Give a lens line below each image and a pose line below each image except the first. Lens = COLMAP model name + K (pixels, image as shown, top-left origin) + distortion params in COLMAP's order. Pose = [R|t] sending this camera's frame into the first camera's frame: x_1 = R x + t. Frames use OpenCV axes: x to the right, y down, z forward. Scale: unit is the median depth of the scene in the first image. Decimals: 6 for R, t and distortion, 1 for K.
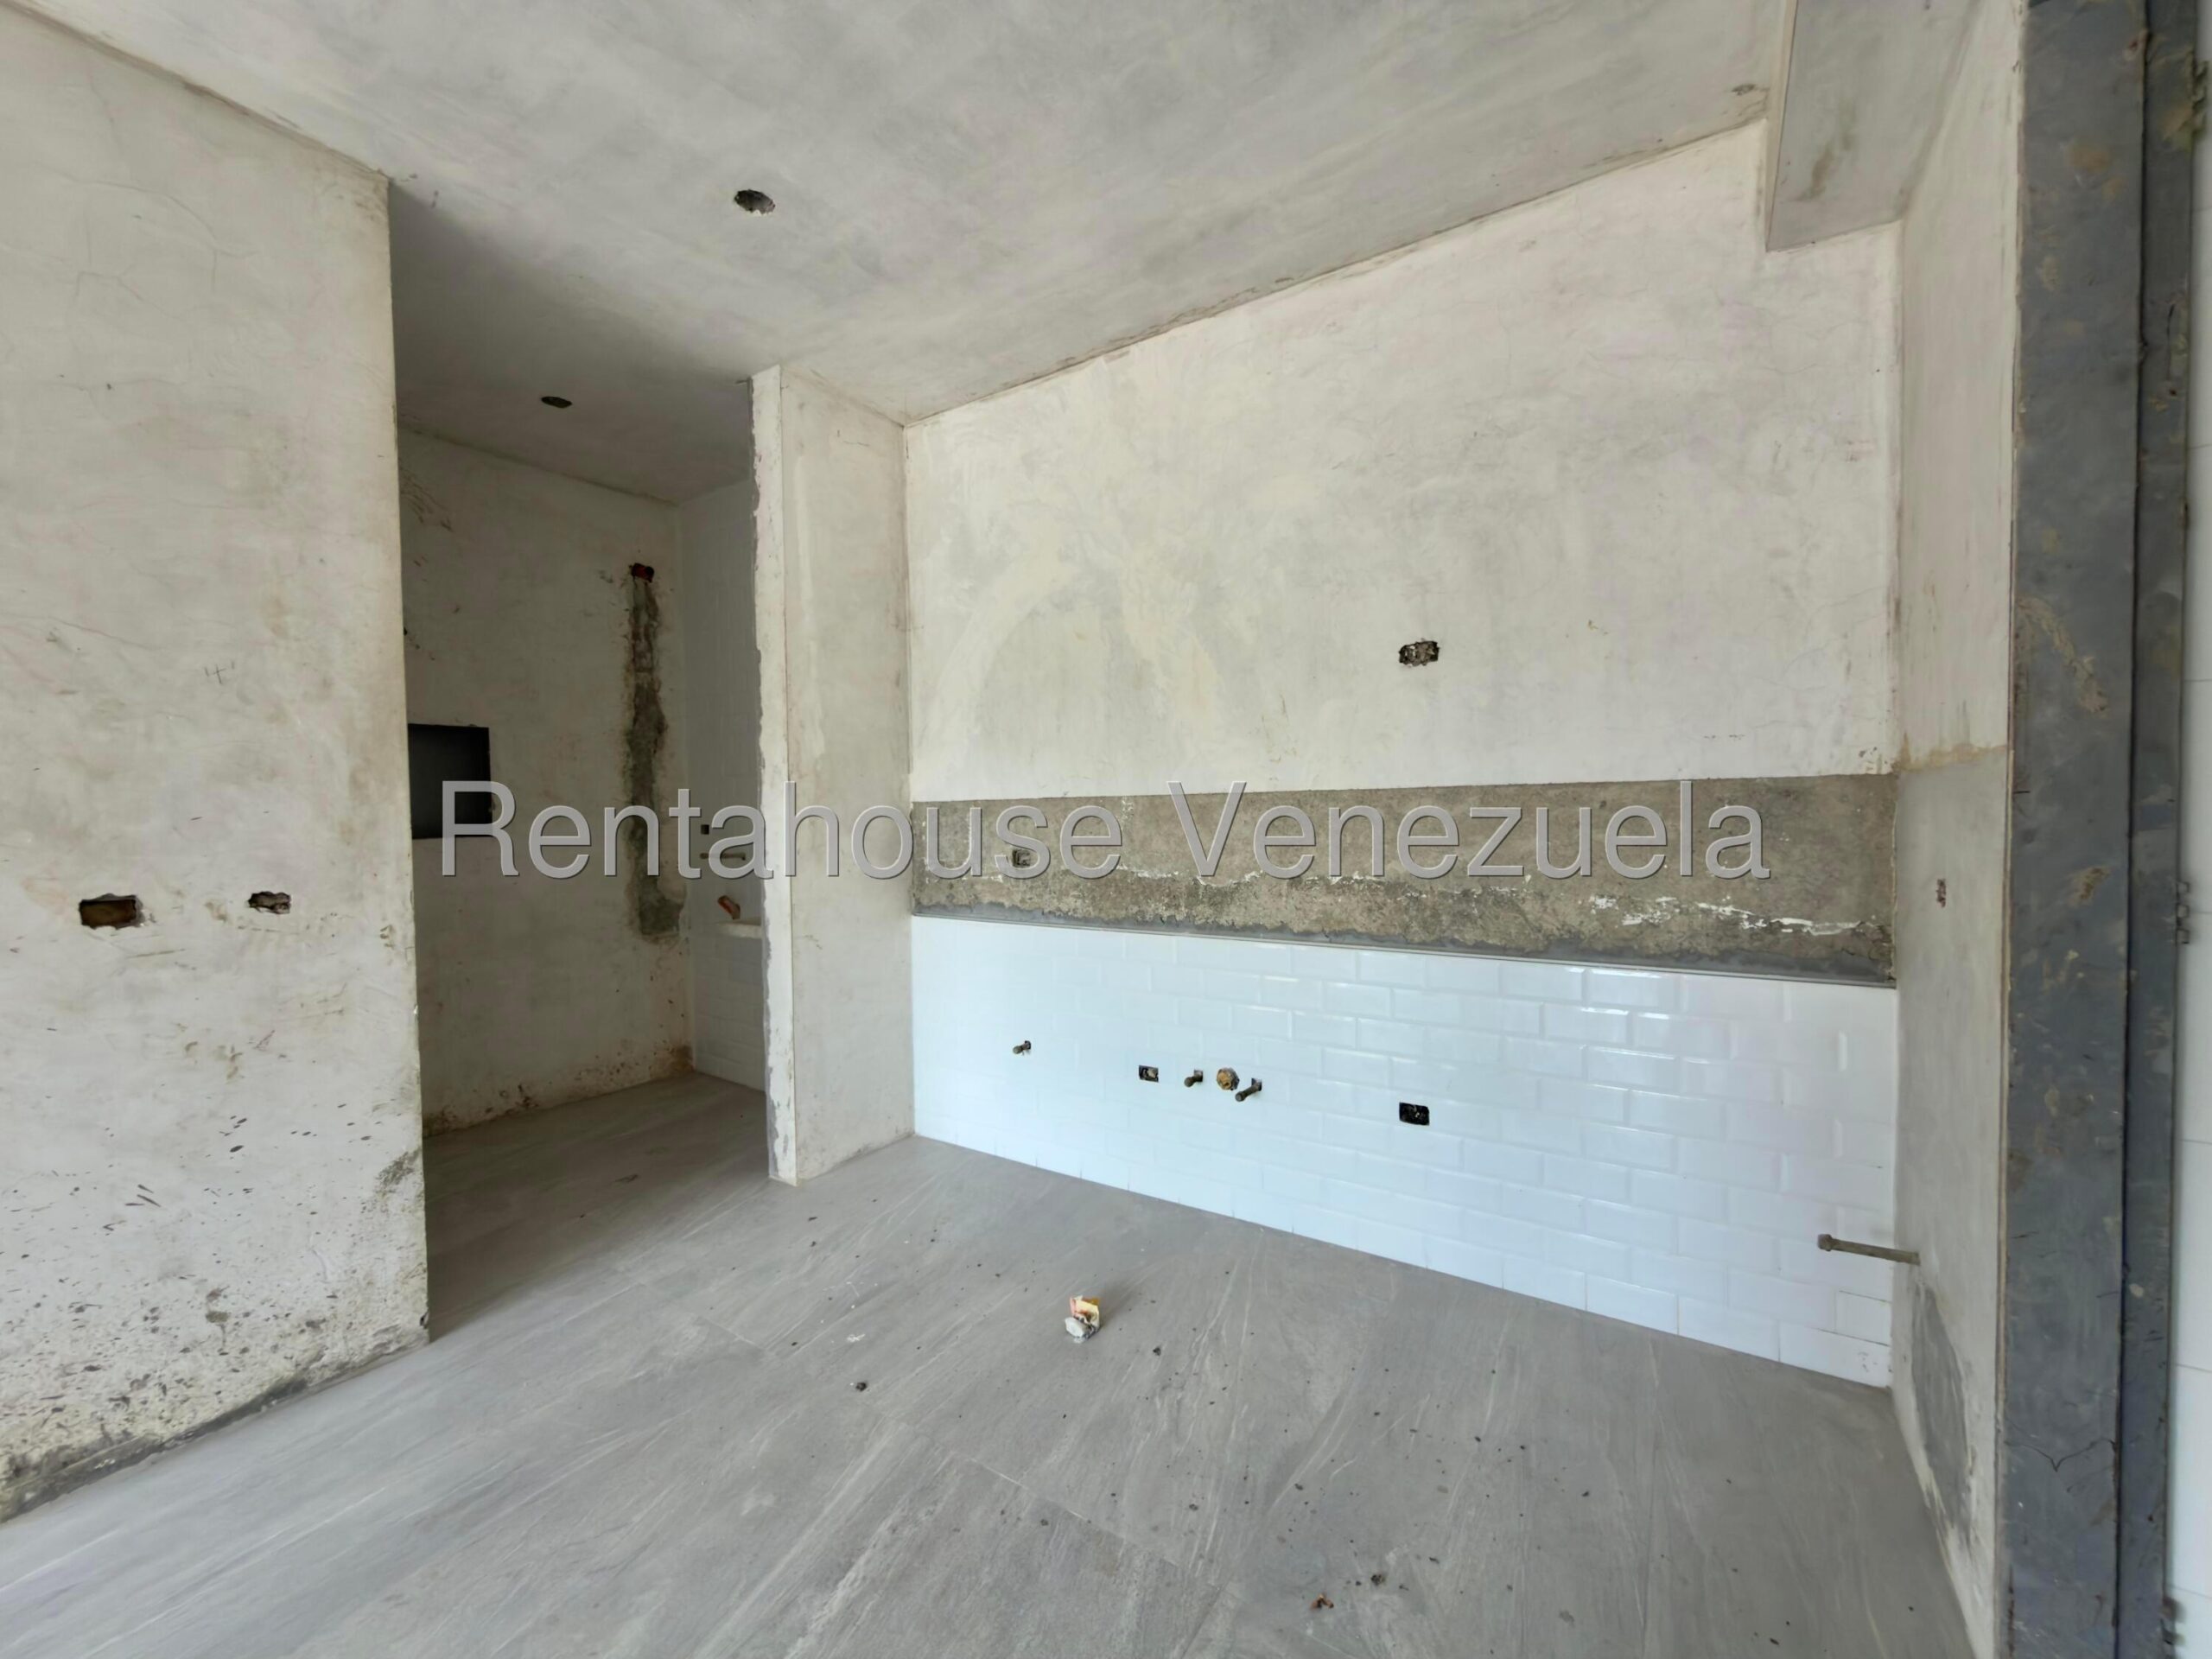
lens RADIAL K [[881.4, 0, 1113.0], [0, 881.4, 832.0], [0, 0, 1]] dist [0.001547, -0.000466]
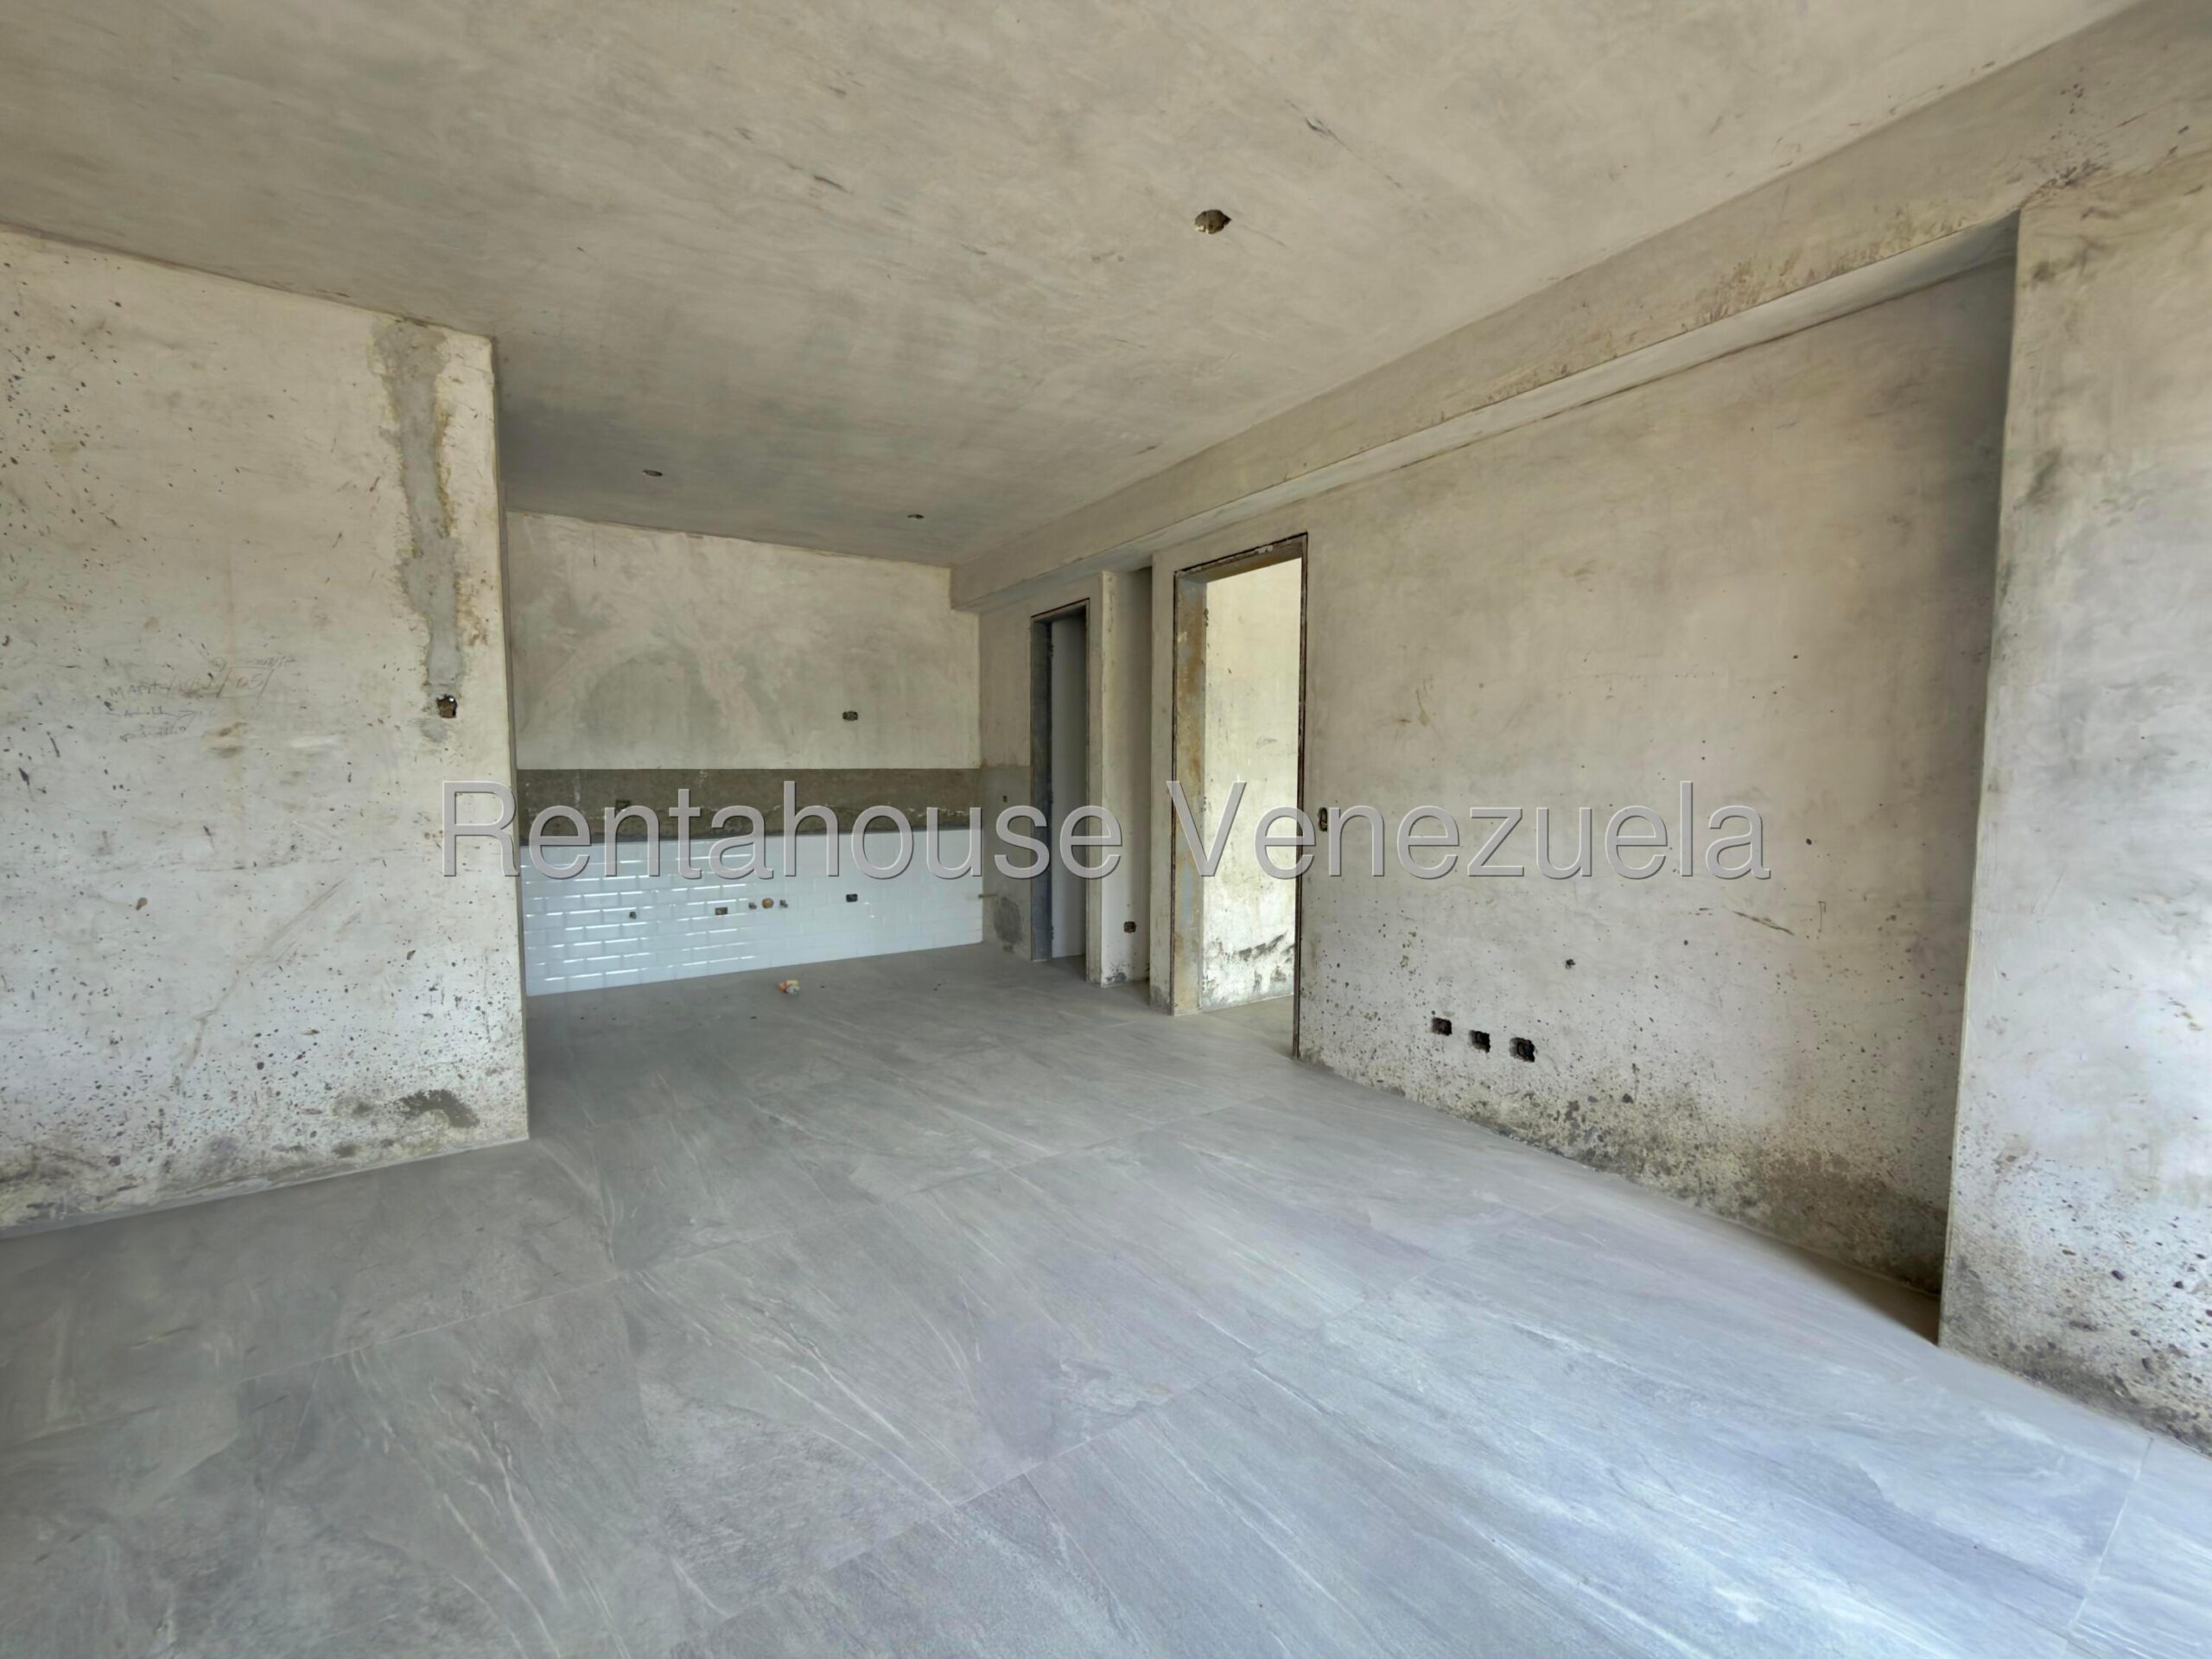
lens RADIAL K [[881.4, 0, 1113.0], [0, 881.4, 832.0], [0, 0, 1]] dist [0.001547, -0.000466]
pose [[0.380762, -0.050100, 0.923315, -1.522935], [0.018110, 0.998744, 0.046725, 0.023491], [-0.924496, -0.001070, 0.381191, -0.589143]]
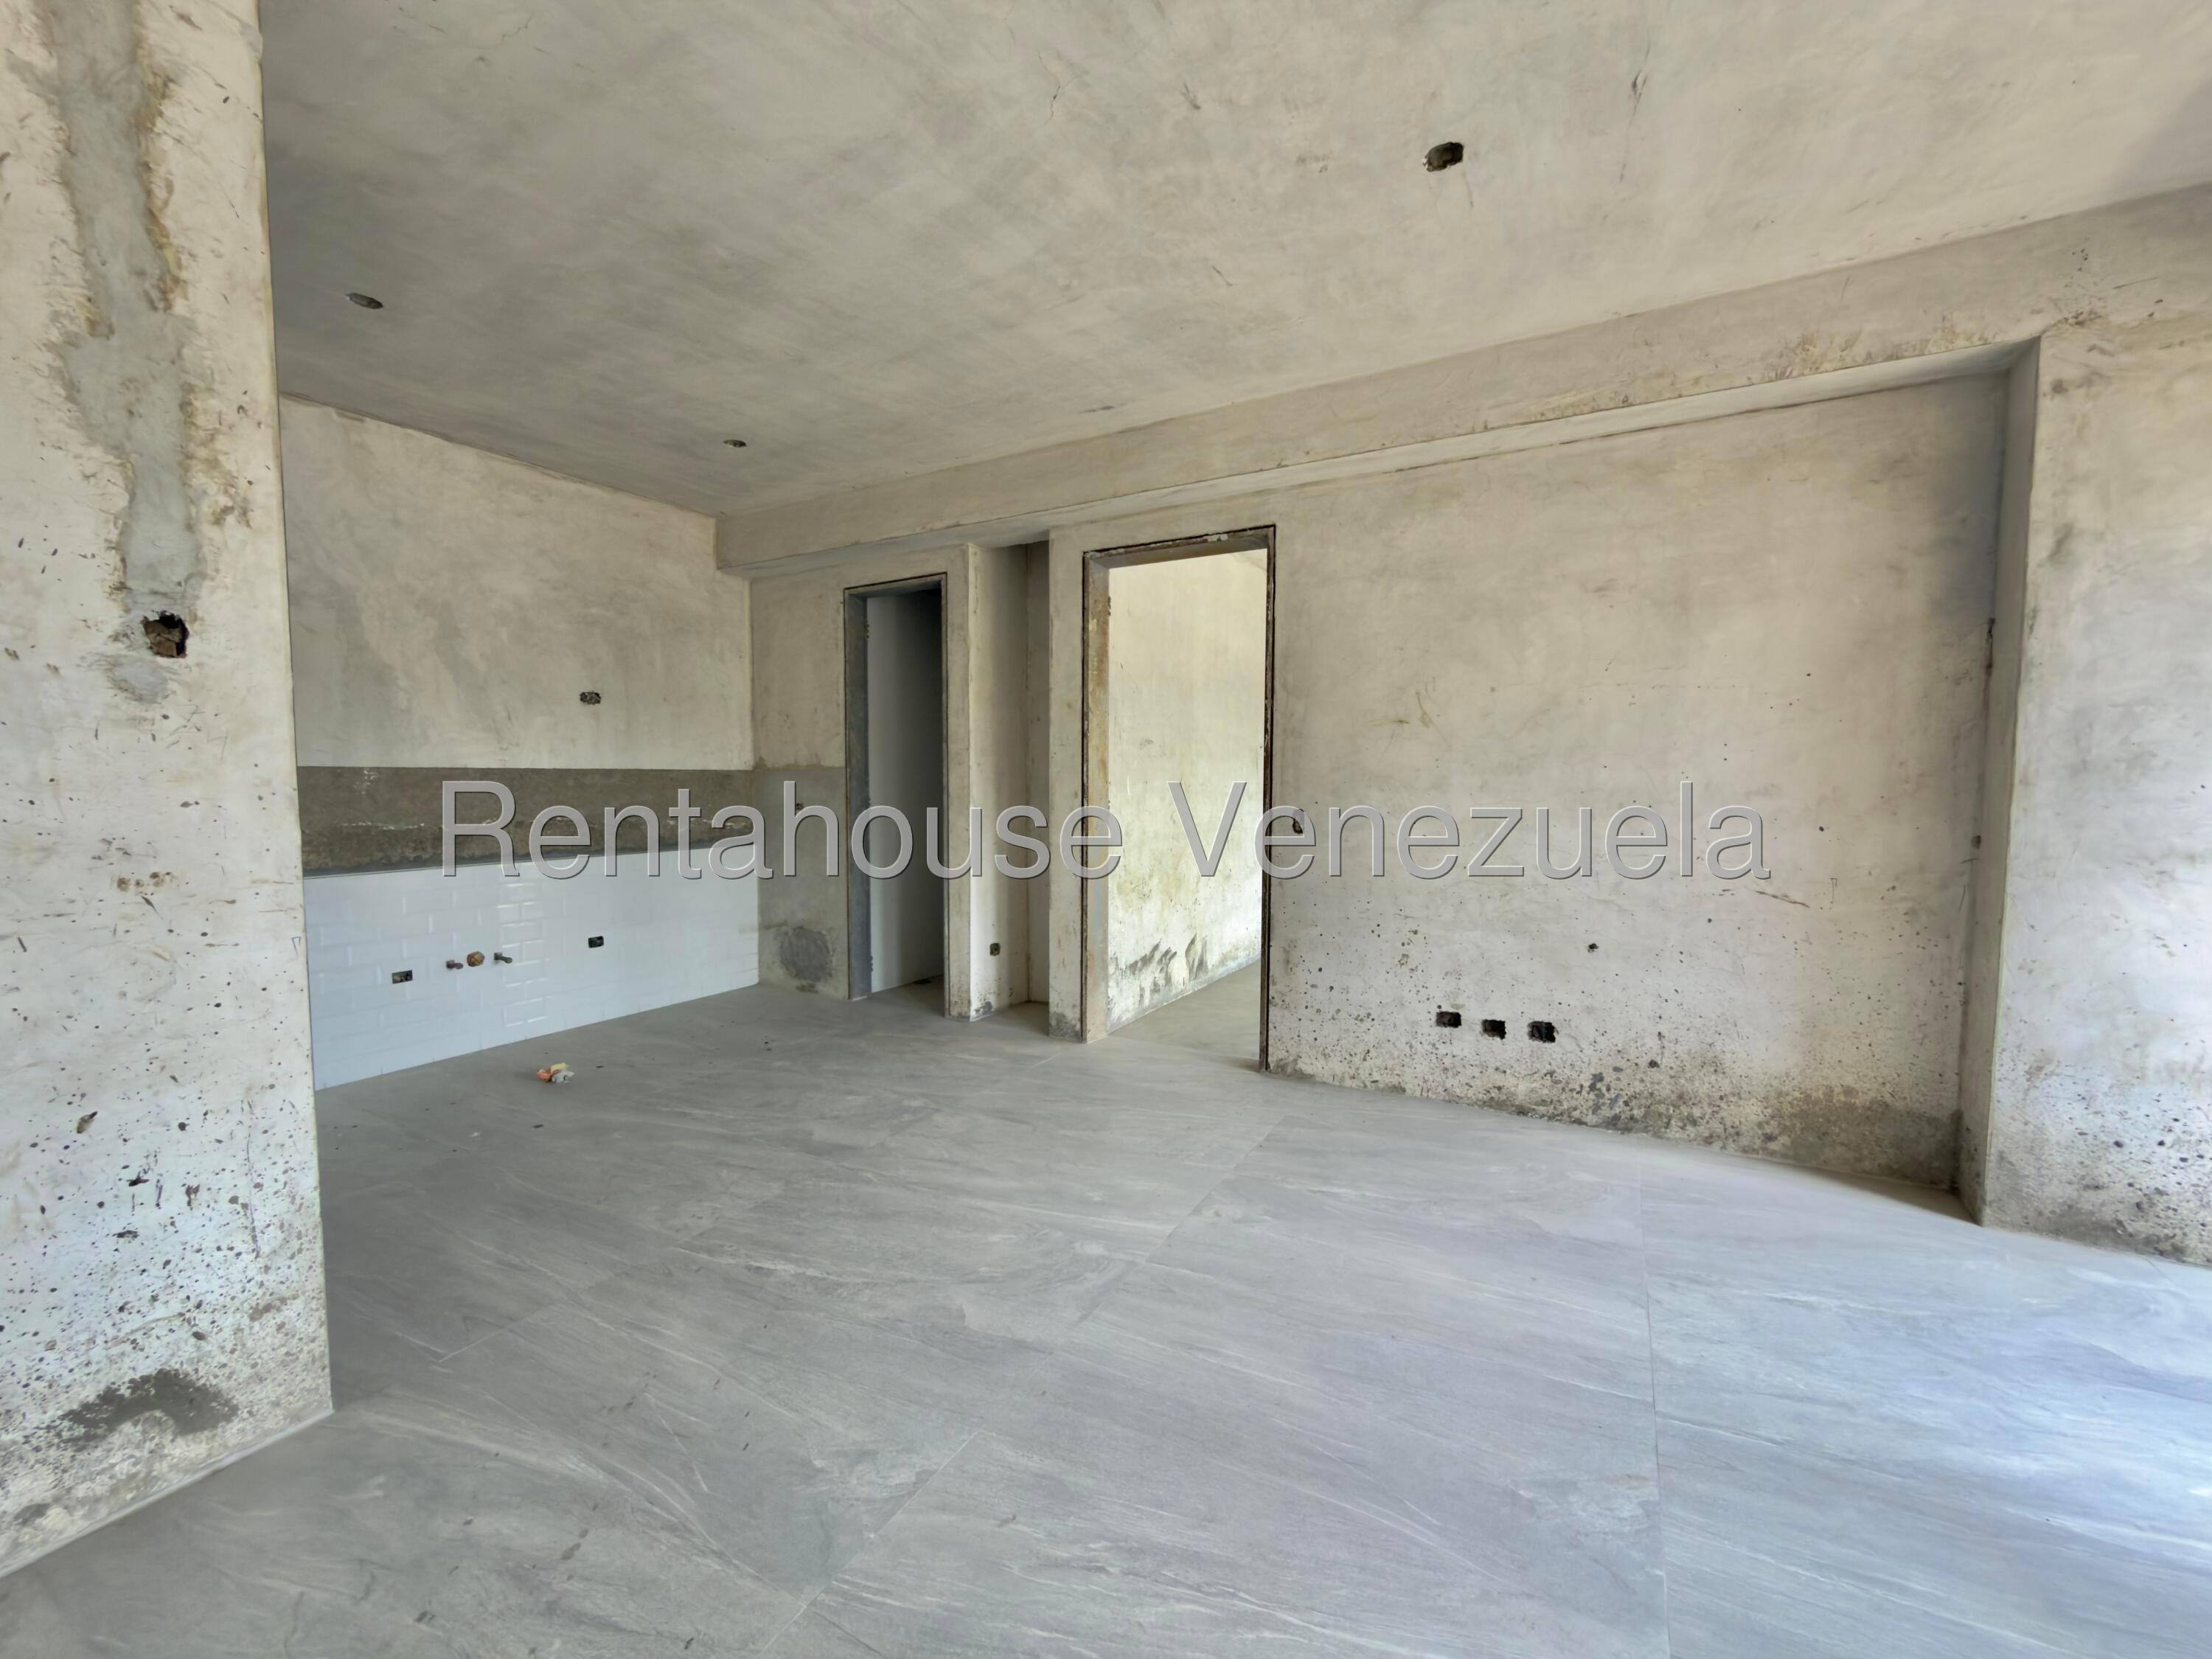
lens RADIAL K [[881.4, 0, 1113.0], [0, 881.4, 832.0], [0, 0, 1]] dist [0.001547, -0.000466]
pose [[-0.072250, -0.045940, 0.996328, -1.439893], [0.024364, 0.998559, 0.047810, 0.019274], [-0.997089, 0.027729, -0.071027, 0.021420]]
